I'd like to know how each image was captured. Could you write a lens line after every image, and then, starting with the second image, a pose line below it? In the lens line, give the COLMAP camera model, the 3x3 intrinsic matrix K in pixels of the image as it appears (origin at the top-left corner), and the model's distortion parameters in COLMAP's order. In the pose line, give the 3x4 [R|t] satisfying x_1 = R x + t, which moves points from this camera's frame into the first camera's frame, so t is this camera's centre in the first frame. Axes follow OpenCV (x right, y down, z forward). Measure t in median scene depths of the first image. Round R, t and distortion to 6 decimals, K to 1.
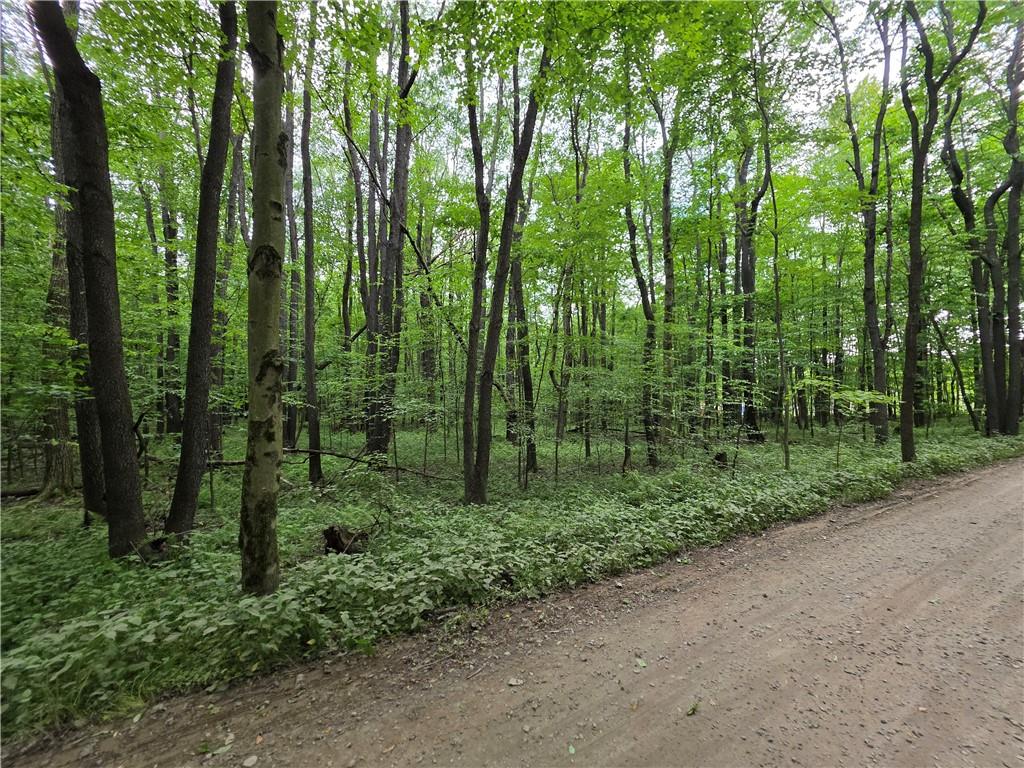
lens RADIAL K [[409.9, 0, 510.9], [0, 409.9, 383.4], [0, 0, 1]] dist [0.000686, 0.000065]
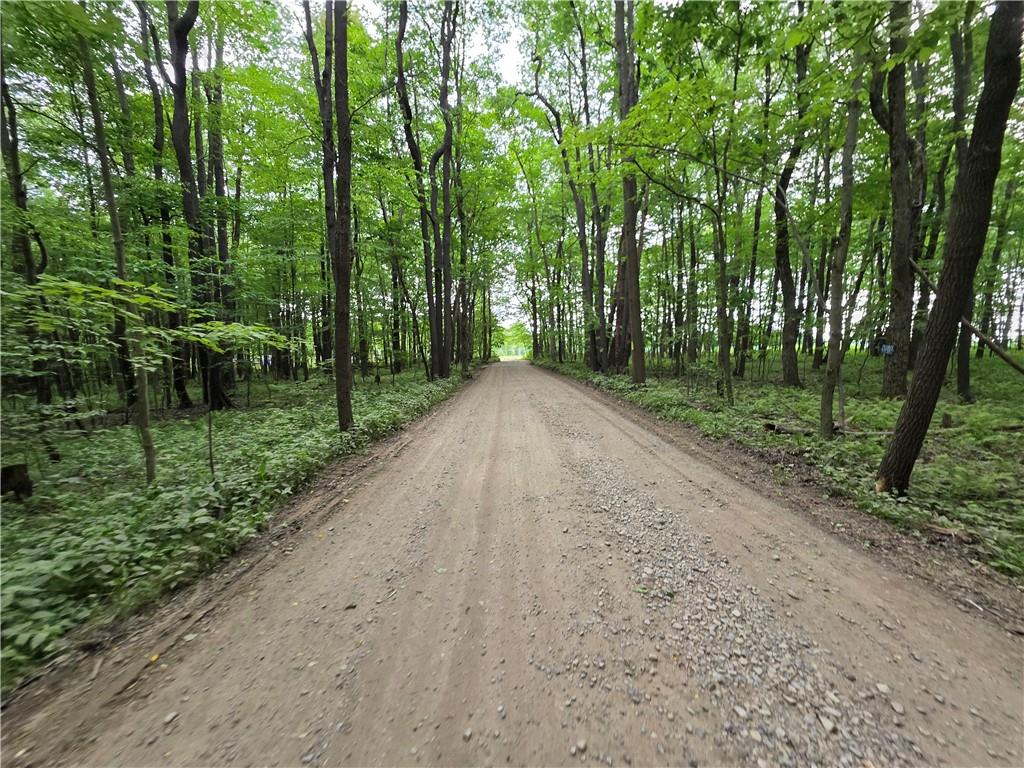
lens RADIAL K [[409.9, 0, 511.5], [0, 409.9, 382.9], [0, 0, 1]] dist [0.000686, 0.000065]
pose [[0.509387, -0.079421, 0.856865, 0.523043], [-0.004647, 0.995464, 0.095029, 0.043211], [-0.860525, -0.052388, 0.506707, 0.403510]]
